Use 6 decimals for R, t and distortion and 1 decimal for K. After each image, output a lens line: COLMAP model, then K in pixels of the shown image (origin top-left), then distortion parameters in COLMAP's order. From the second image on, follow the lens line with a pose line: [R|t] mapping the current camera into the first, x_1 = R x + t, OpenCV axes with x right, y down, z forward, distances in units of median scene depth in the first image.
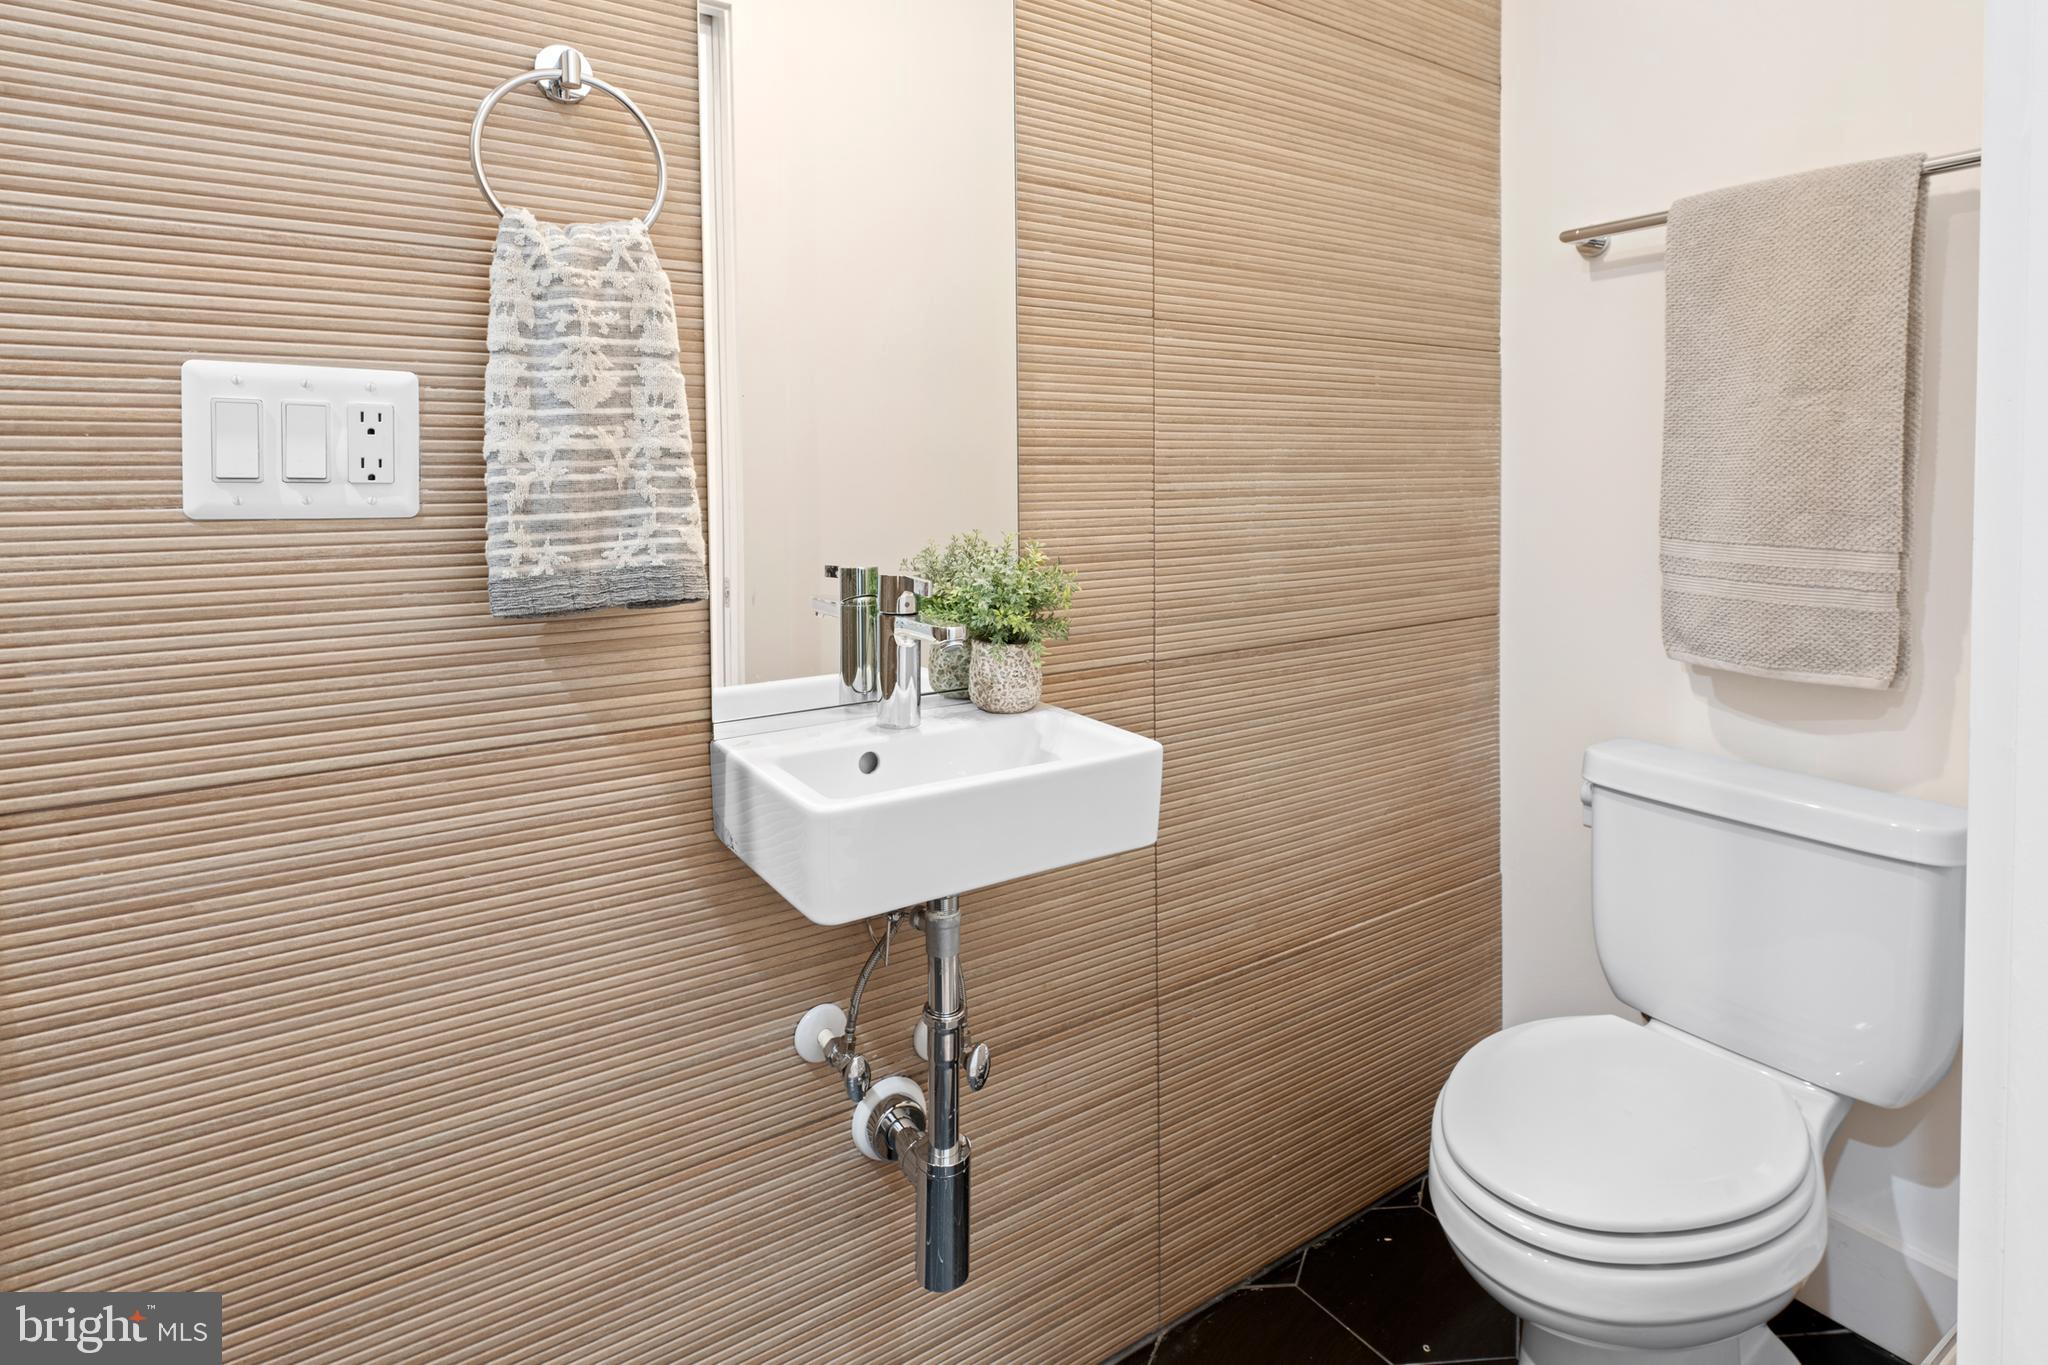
lens RADIAL K [[1065.3, 0, 1024.0], [0, 1065.3, 682.5], [0, 0, 1]] dist [-0.003253, -0.000963]
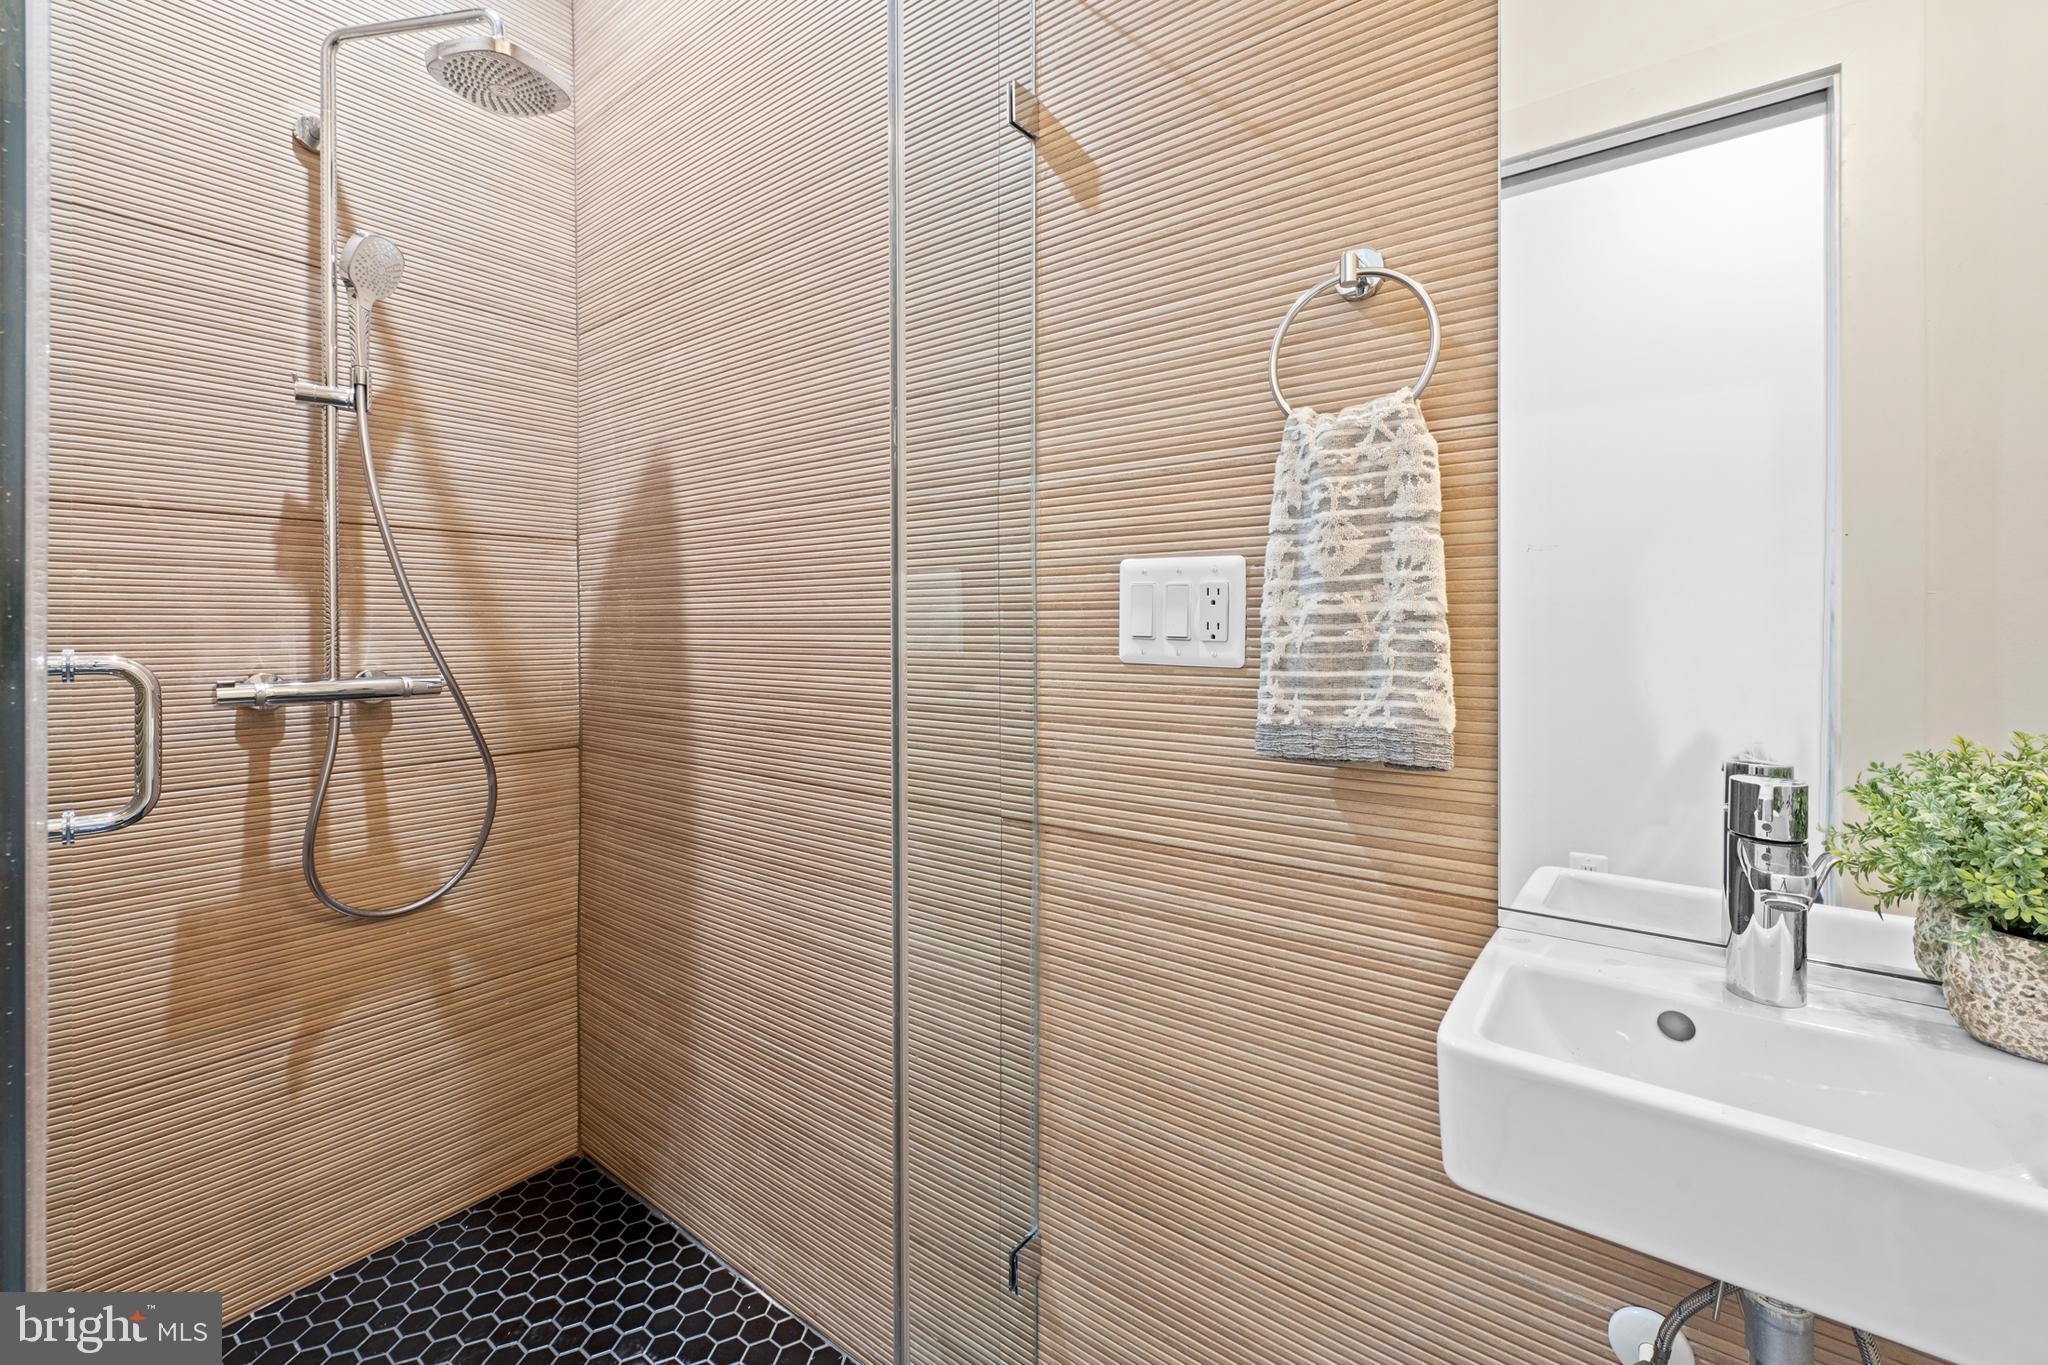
lens RADIAL K [[858.2, 0, 1026.0], [0, 858.2, 705.5], [0, 0, 1]] dist [-0.000923, -0.000255]
pose [[0.318117, 0.089909, -0.943778, 0.314931], [-0.181072, 0.982929, 0.032605, -0.100644], [0.930599, 0.160520, 0.328967, 0.443837]]
